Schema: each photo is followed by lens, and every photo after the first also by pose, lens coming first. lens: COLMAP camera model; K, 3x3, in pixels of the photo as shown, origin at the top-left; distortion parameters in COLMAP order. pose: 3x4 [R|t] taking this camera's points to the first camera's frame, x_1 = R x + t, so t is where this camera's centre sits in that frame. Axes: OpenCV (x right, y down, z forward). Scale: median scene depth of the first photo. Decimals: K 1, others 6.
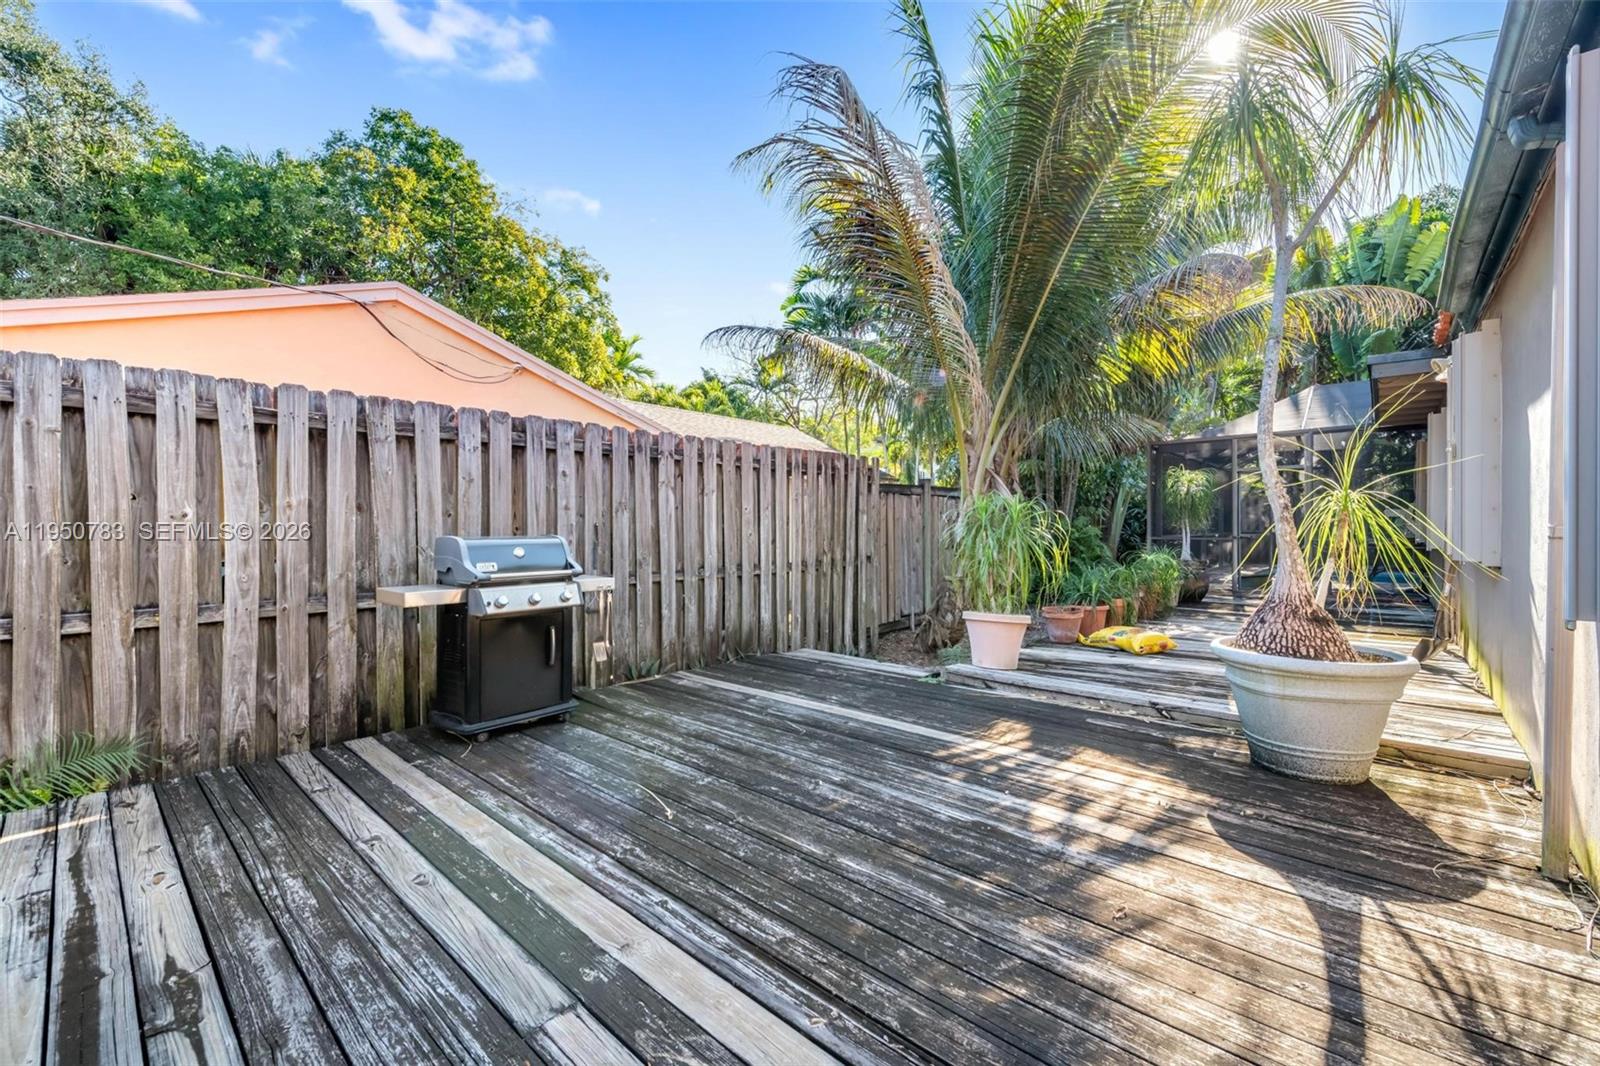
lens RADIAL K [[656.8, 0, 806.0], [0, 656.8, 534.1], [0, 0, 1]] dist [0.008726, -0.000051]
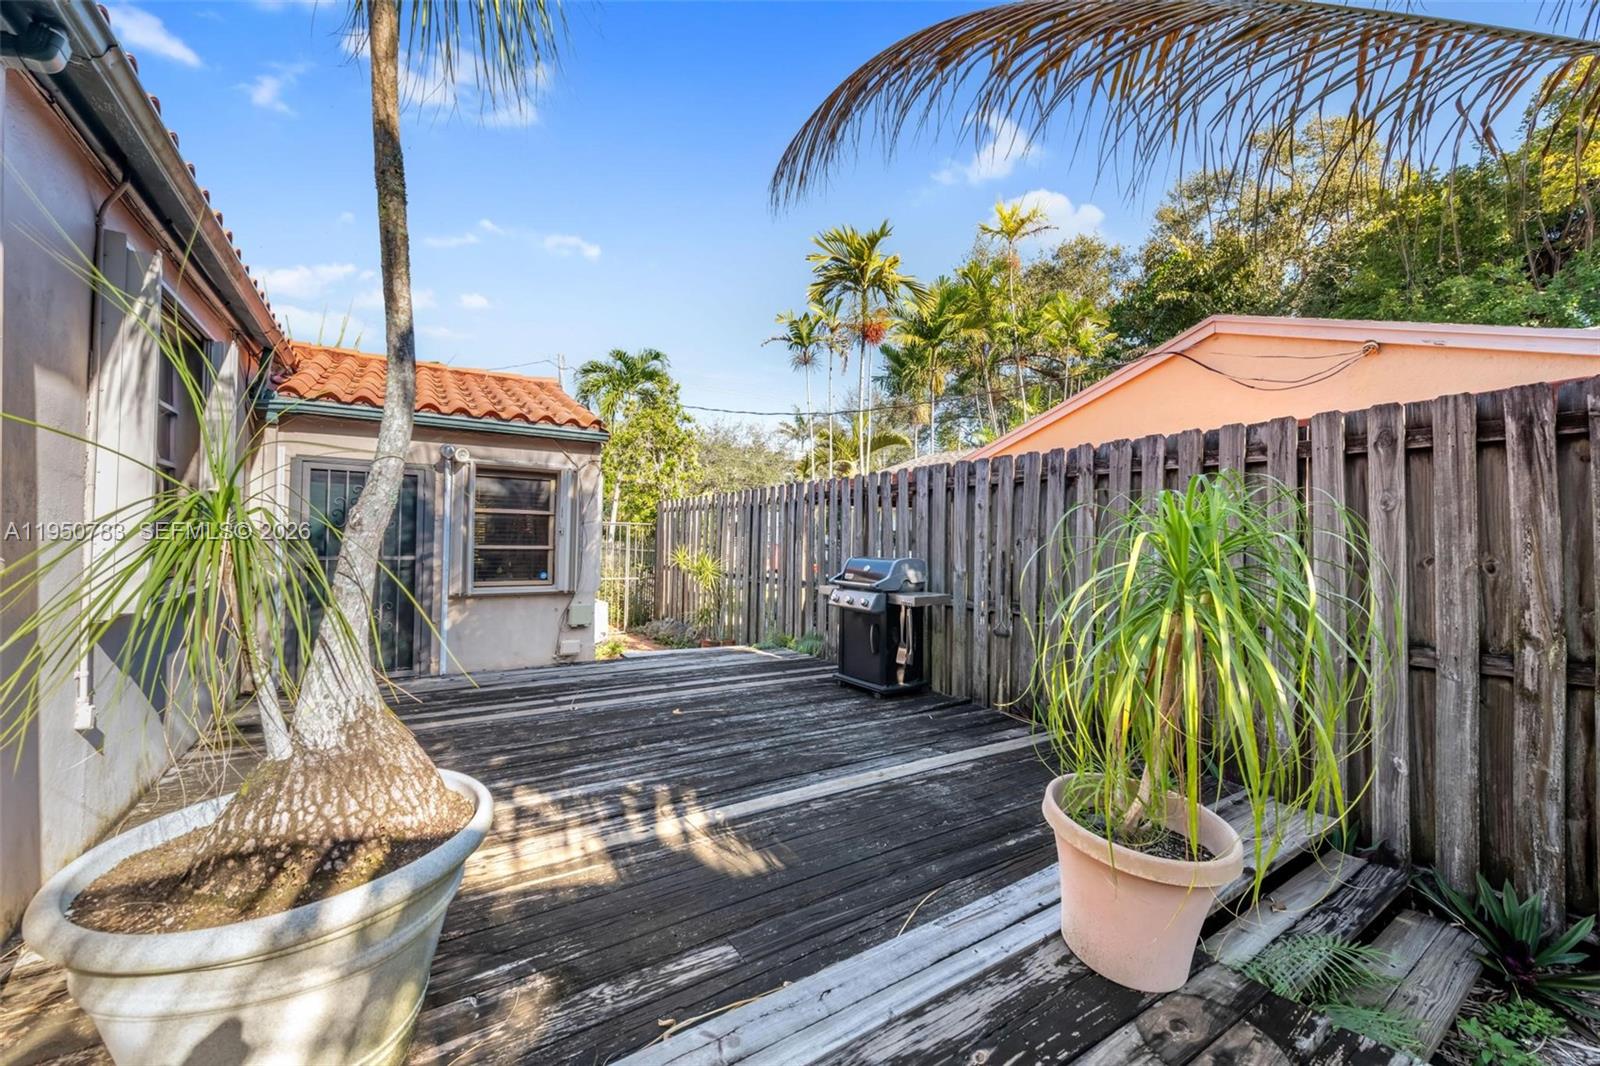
lens RADIAL K [[618.0, 0, 807.7], [0, 618.0, 530.4], [0, 0, 1]] dist [-0.003517, -0.000203]
pose [[-0.259910, -0.009101, -0.965590, 0.928741], [-0.018348, 0.999822, -0.004485, -0.049416], [0.965458, 0.016551, -0.260031, 1.239921]]
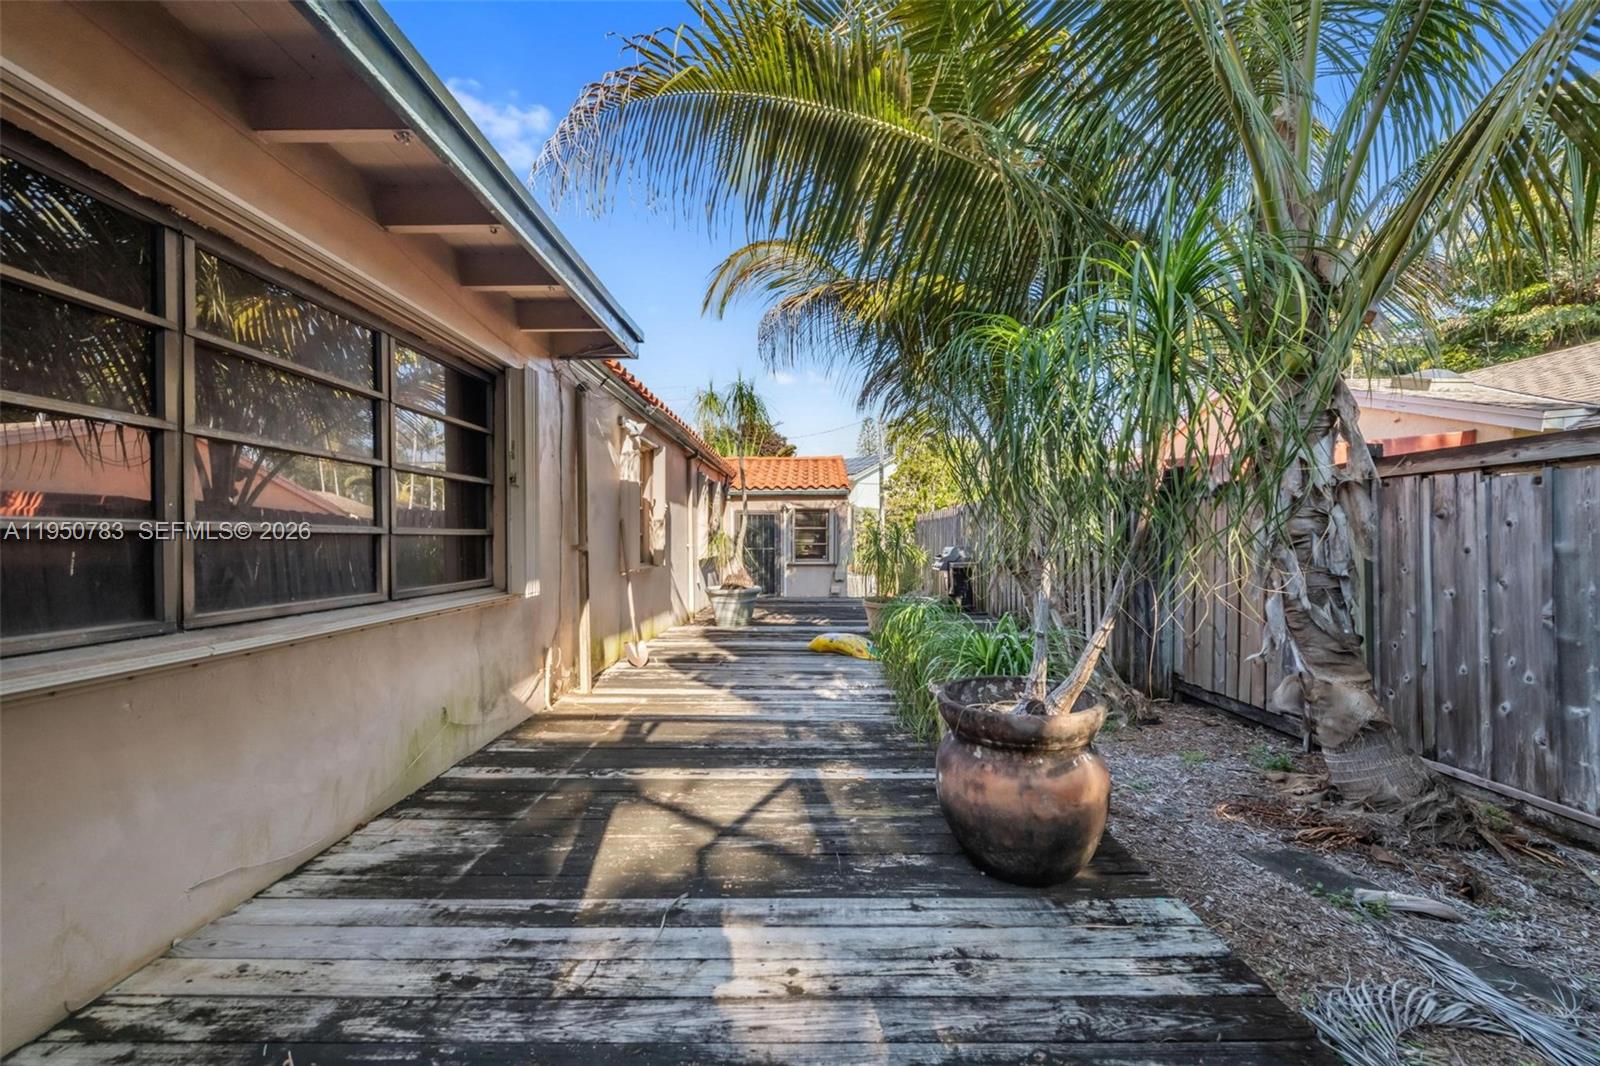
lens RADIAL K [[656.8, 0, 804.0], [0, 656.8, 535.9], [0, 0, 1]] dist [0.008726, -0.000051]
pose [[-0.763200, 0.000894, -0.646162, 1.494439], [-0.002339, 0.999989, 0.004147, -0.054737], [0.646159, 0.004676, -0.763189, 2.090658]]
